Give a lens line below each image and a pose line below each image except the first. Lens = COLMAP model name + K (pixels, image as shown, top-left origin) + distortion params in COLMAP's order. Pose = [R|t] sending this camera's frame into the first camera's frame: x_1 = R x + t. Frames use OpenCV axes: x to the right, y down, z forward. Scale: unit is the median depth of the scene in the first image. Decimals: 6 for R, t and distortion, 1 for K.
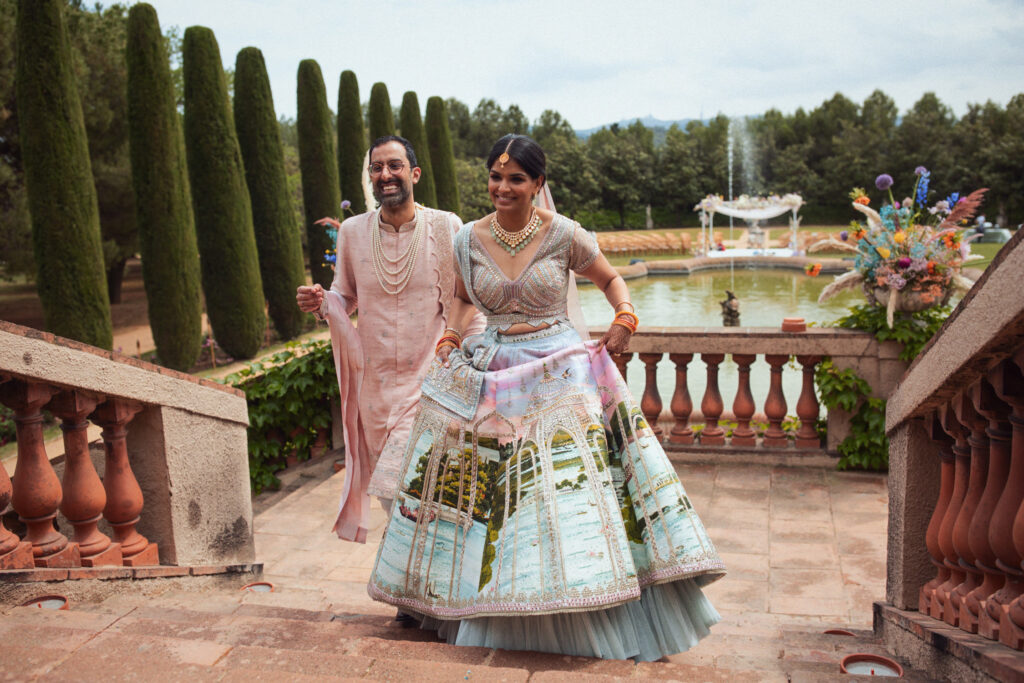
lens RADIAL K [[1134.9, 0, 508.3], [0, 1134.9, 378.9], [0, 0, 1]] dist [-0.007139, -0.008684]
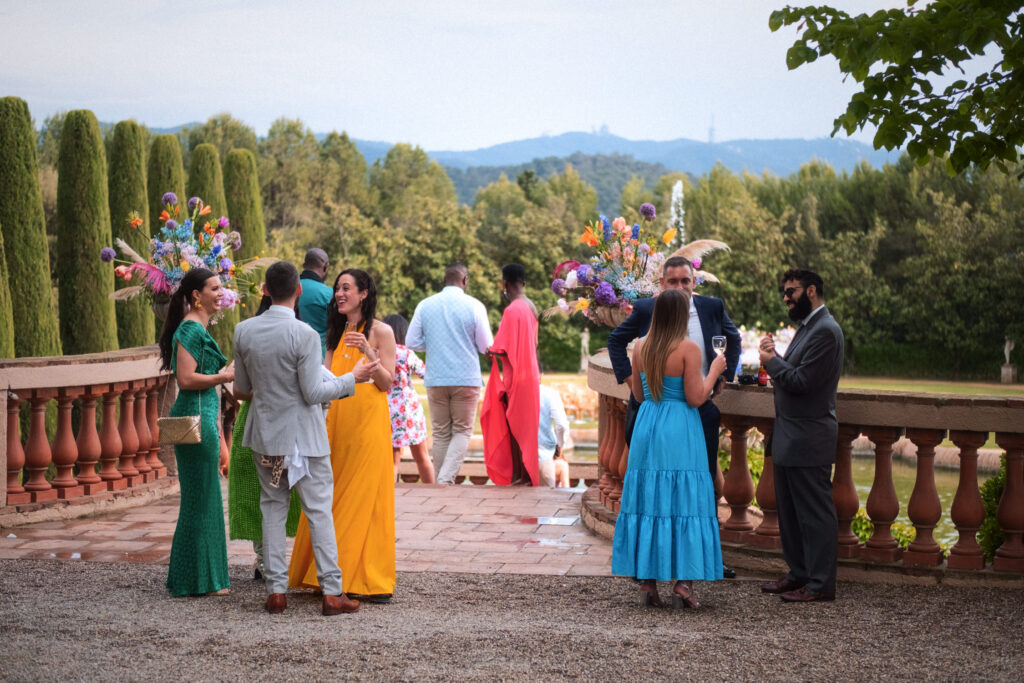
lens RADIAL K [[1134.9, 0, 508.3], [0, 1134.9, 378.9], [0, 0, 1]] dist [-0.007139, -0.008684]
pose [[0.996252, 0.038533, 0.077442, 0.046505], [-0.028098, 0.990906, -0.131588, -0.058072], [-0.081808, 0.128918, 0.988275, 0.475656]]
